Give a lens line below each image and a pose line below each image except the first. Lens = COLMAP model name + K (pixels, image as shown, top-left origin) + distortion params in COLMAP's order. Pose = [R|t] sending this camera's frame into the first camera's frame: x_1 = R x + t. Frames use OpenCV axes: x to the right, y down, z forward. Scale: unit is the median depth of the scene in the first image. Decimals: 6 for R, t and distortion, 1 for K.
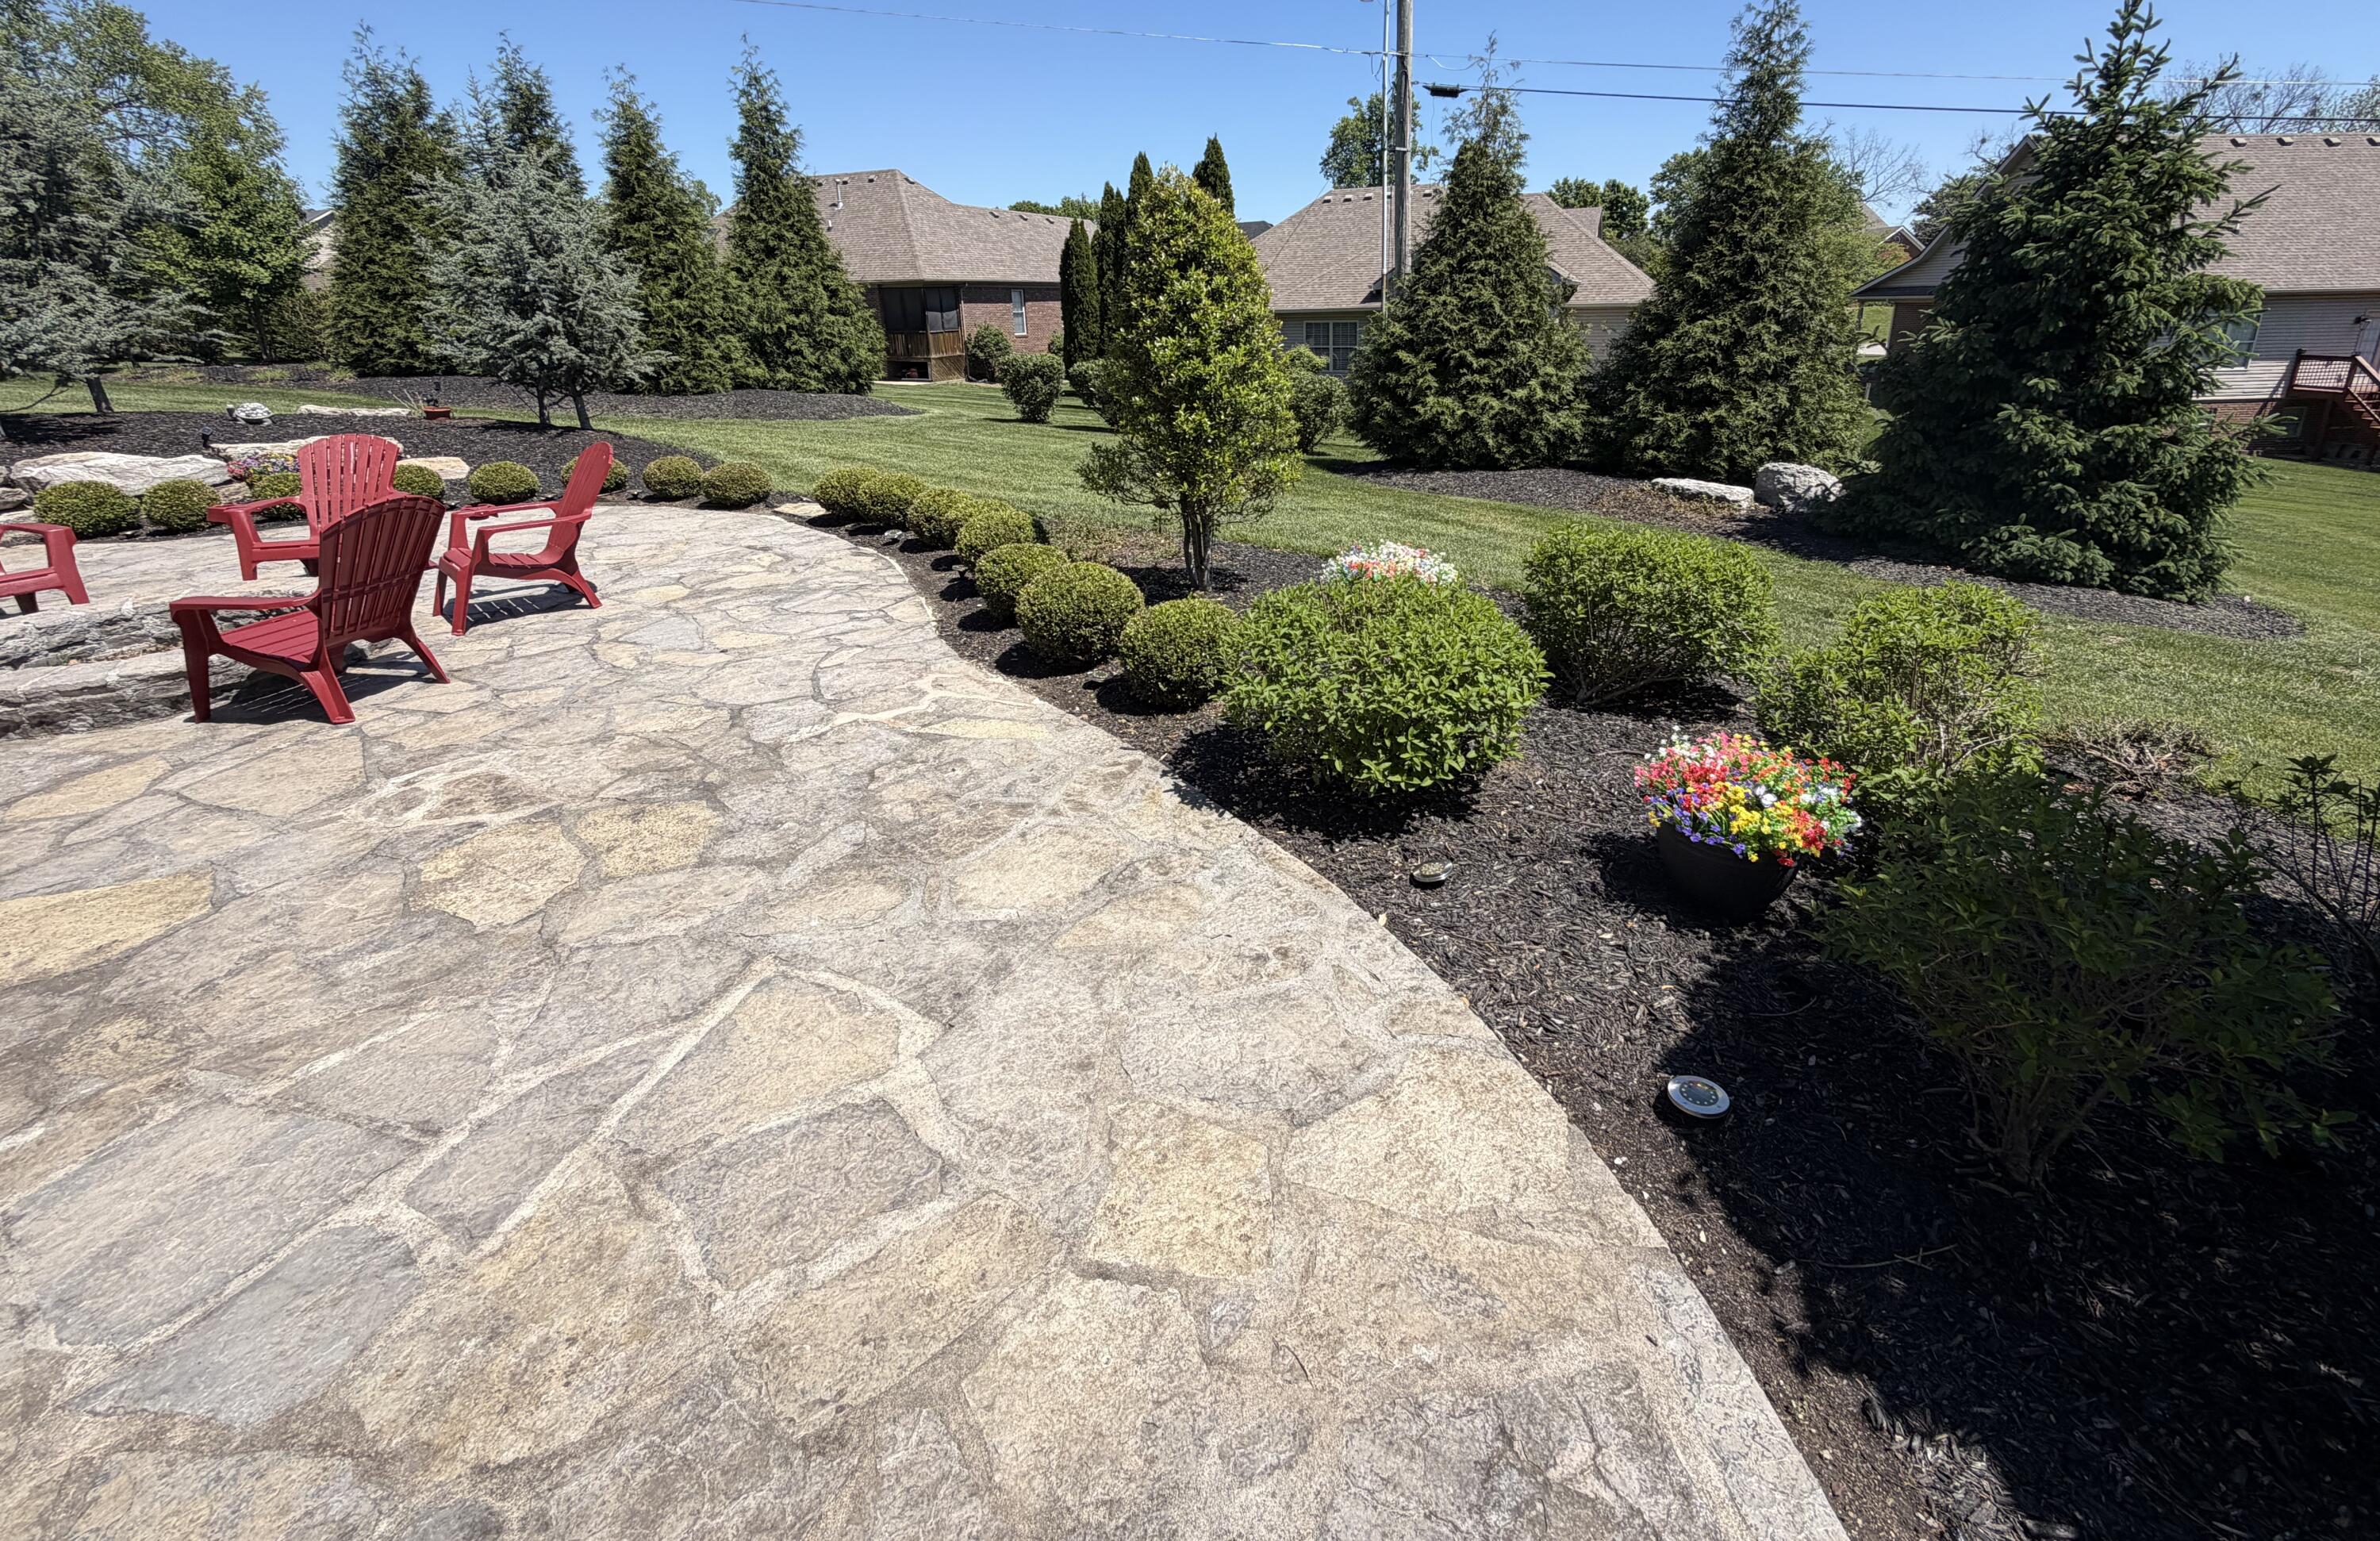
lens RADIAL K [[991.9, 0, 1243.1], [0, 991.9, 616.0], [0, 0, 1]] dist [0.001123, 0.000112]
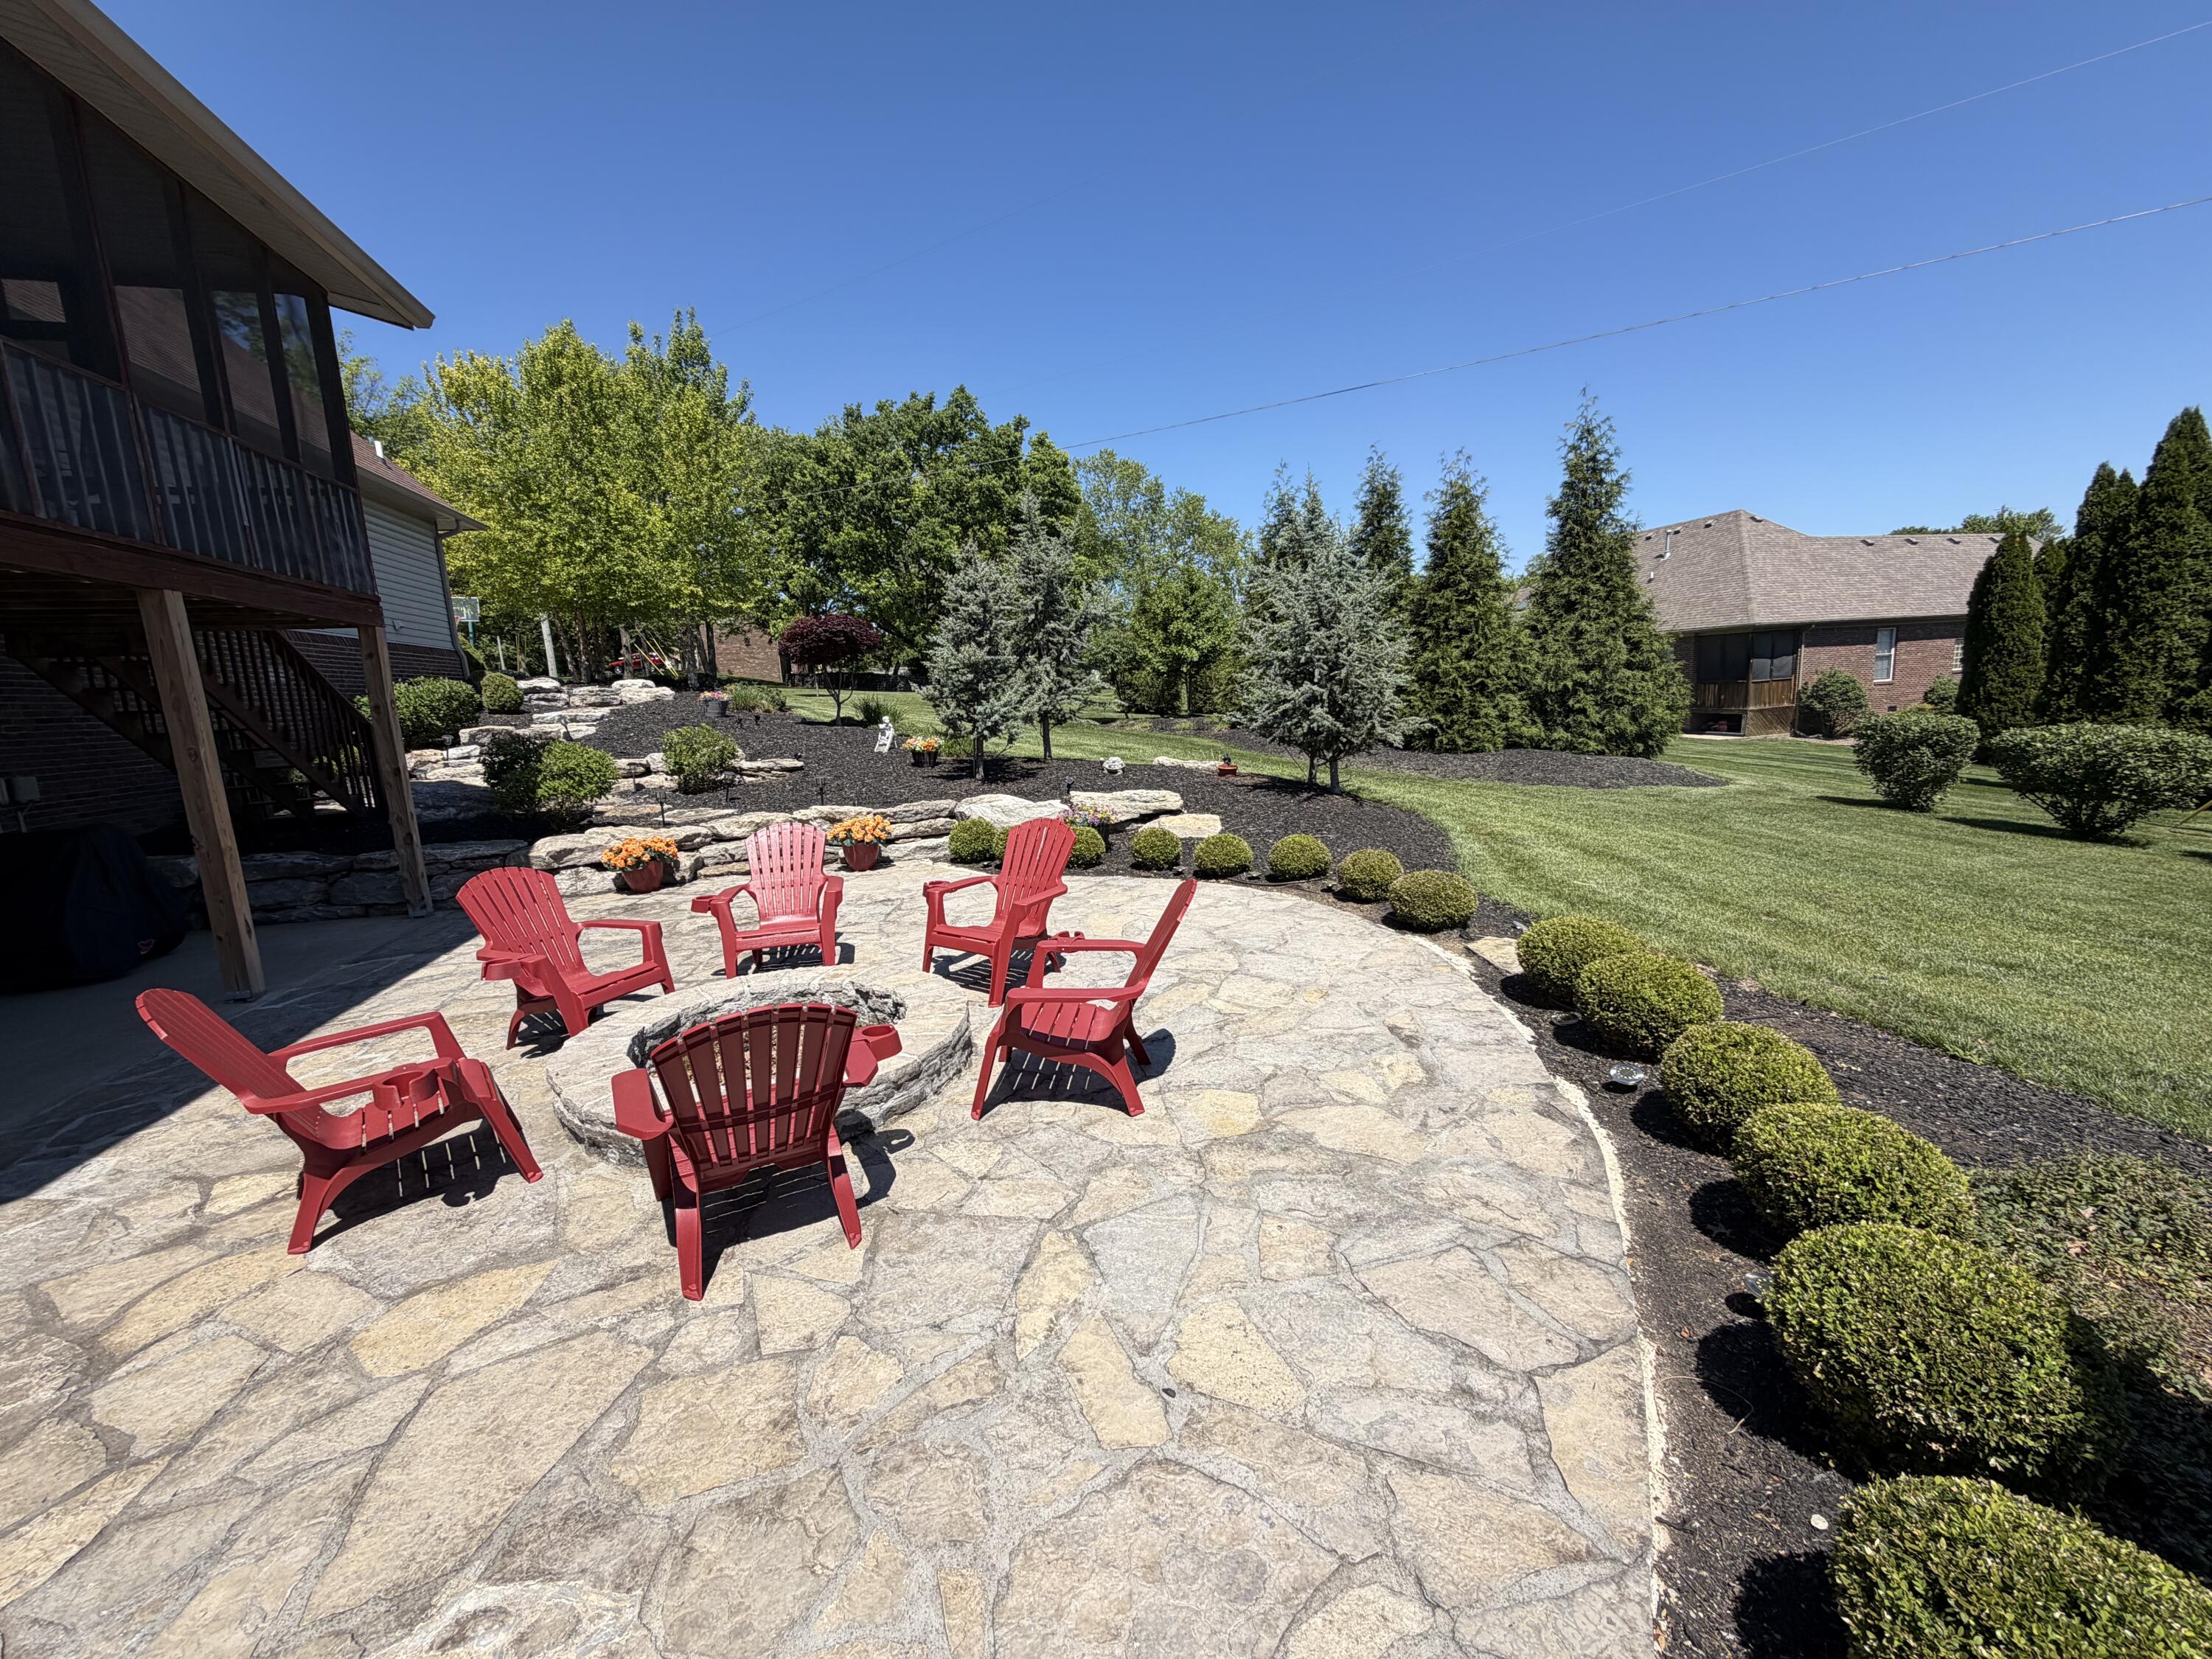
lens RADIAL K [[890.4, 0, 1106.0], [0, 890.4, 829.5], [0, 0, 1]] dist [-0.000480, -0.000084]
pose [[0.610671, 0.109032, -0.784342, -0.061096], [-0.197121, 0.980228, -0.017212, -0.059103], [0.766958, 0.165121, 0.620089, 0.175694]]
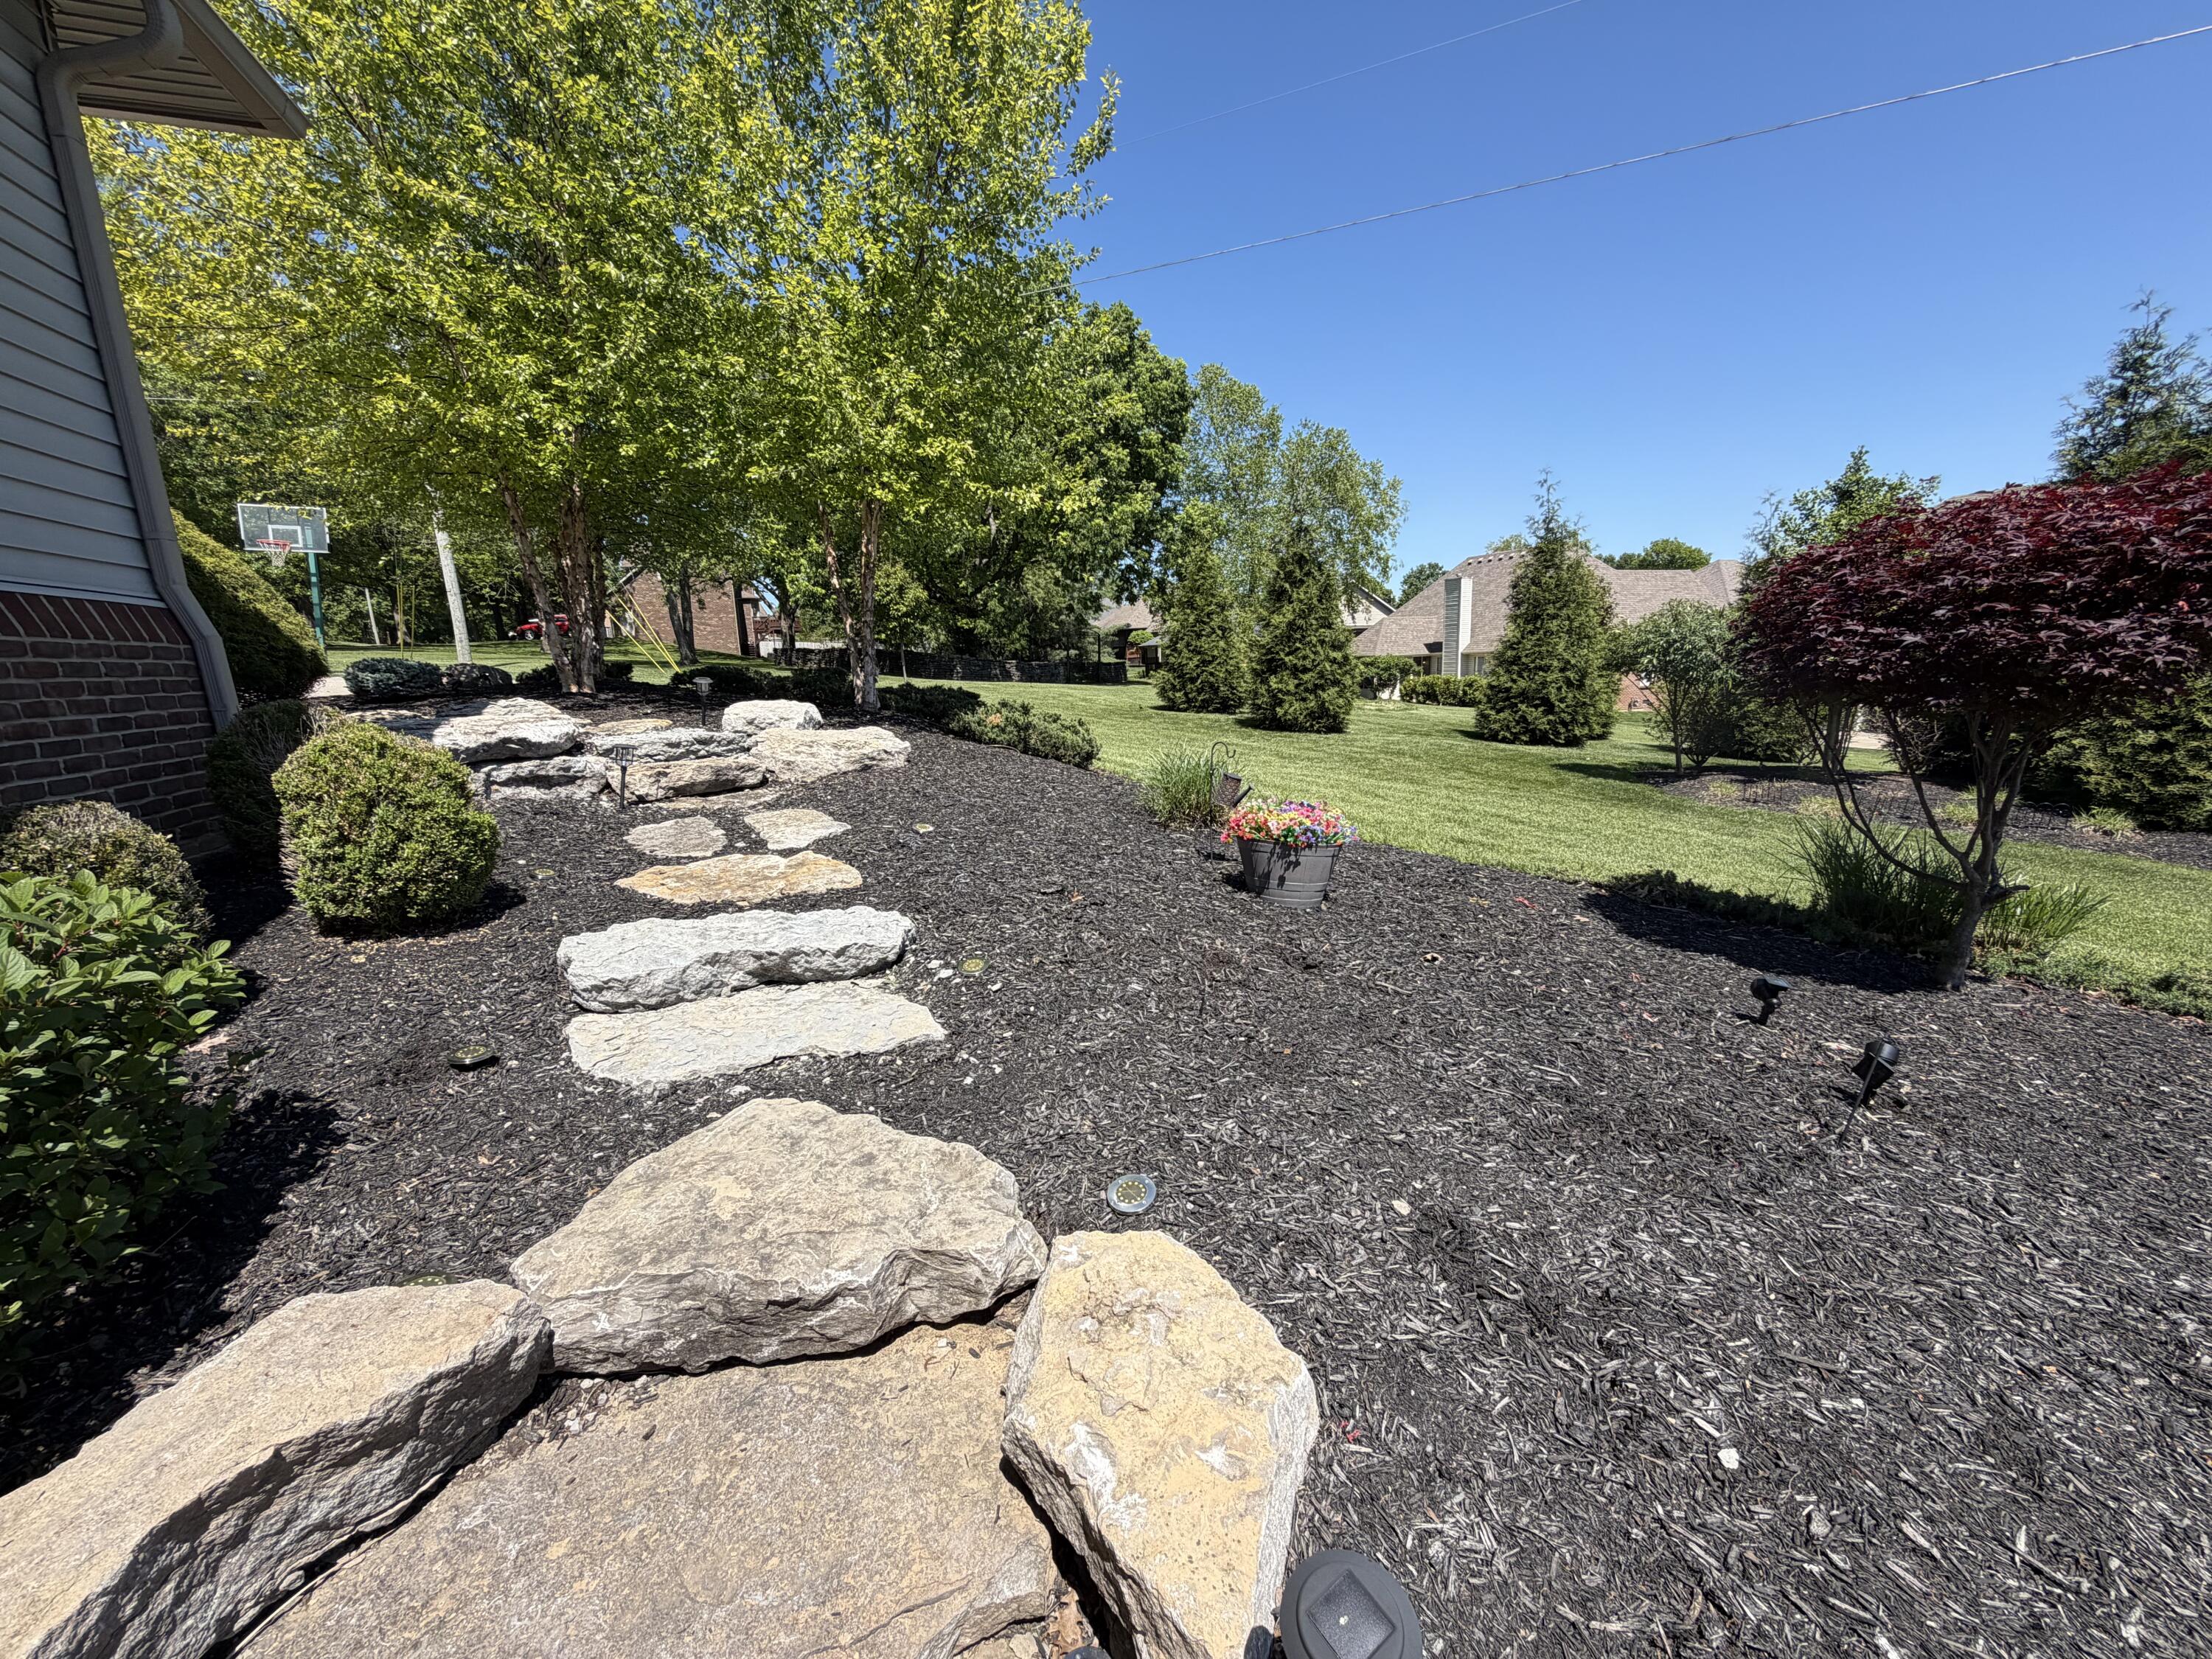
lens RADIAL K [[890.4, 0, 1106.0], [0, 890.4, 829.5], [0, 0, 1]] dist [-0.000480, -0.000084]
pose [[0.679372, 0.134460, -0.721370, -0.942289], [-0.203111, 0.979116, -0.008784, -0.117901], [0.705124, 0.152485, 0.692494, 0.221033]]
